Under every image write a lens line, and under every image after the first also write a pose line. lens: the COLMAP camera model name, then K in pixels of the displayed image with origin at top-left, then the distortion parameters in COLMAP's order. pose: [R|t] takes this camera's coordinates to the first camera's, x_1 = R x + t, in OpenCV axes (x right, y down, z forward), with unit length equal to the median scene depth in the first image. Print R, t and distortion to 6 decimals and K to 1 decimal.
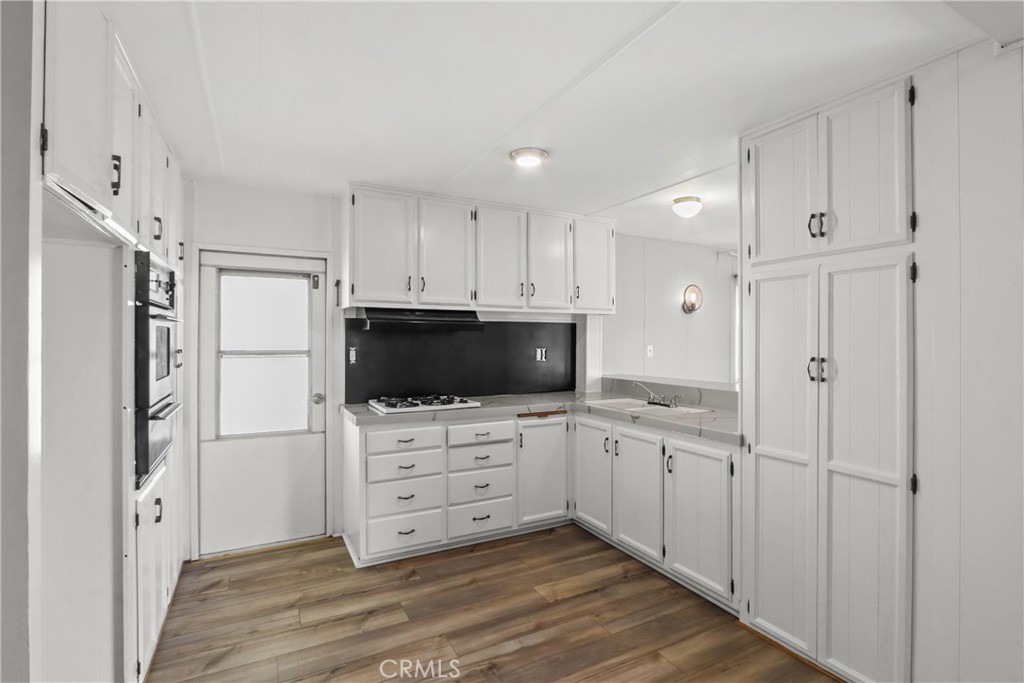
lens RADIAL K [[497.9, 0, 513.5], [0, 497.9, 345.0], [0, 0, 1]] dist [-0.012345, 0.000885]
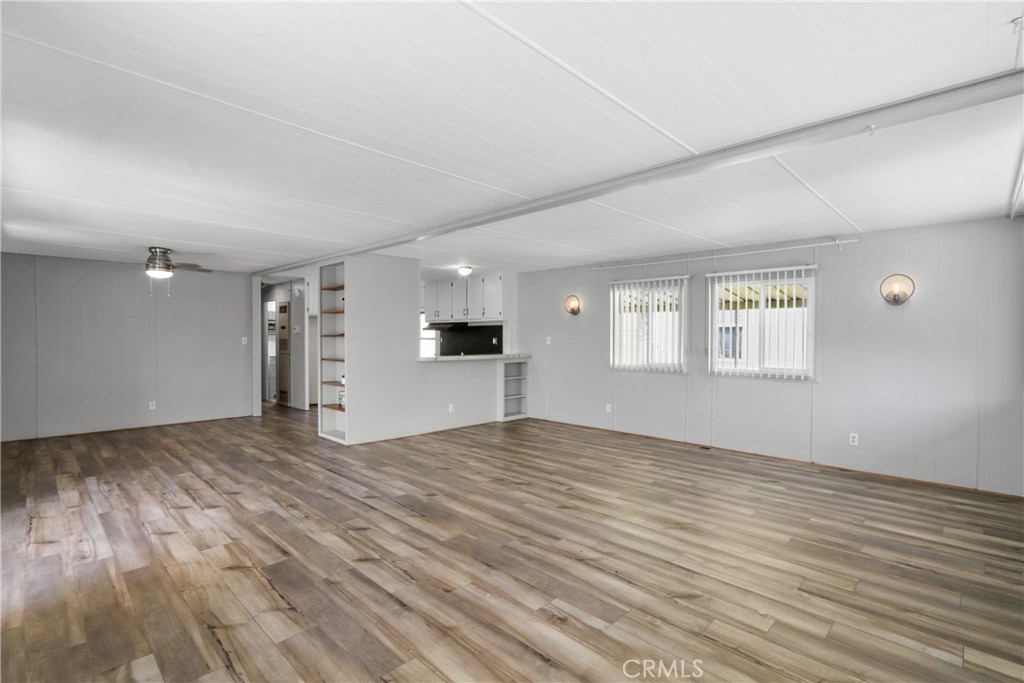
lens RADIAL K [[473.3, 0, 517.7], [0, 473.3, 342.3], [0, 0, 1]] dist [-0.008465, 0.000372]
pose [[0.310235, 0.011689, -0.950588, 2.531199], [-0.010021, 0.999909, 0.009025, 0.008146], [0.950607, 0.006726, 0.310324, 0.634912]]
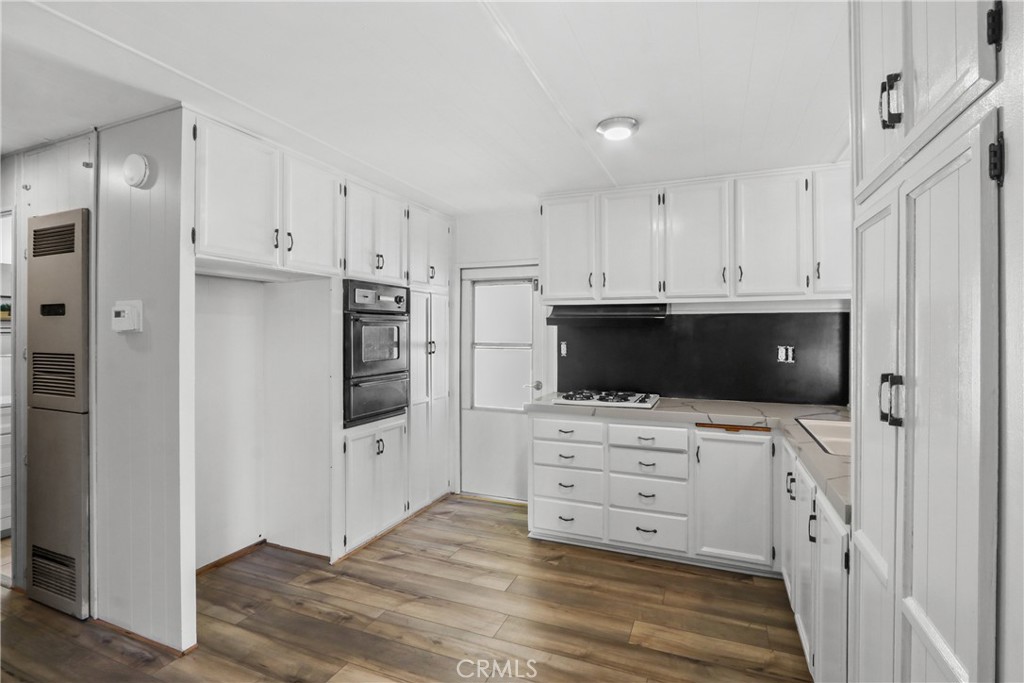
lens RADIAL K [[475.6, 0, 520.6], [0, 475.6, 337.3], [0, 0, 1]] dist [-0.010202, 0.000388]
pose [[0.642282, 0.006215, -0.766443, 0.467388], [-0.009359, 0.999956, 0.000266, -0.004539], [0.766411, 0.007002, 0.642312, 0.269040]]
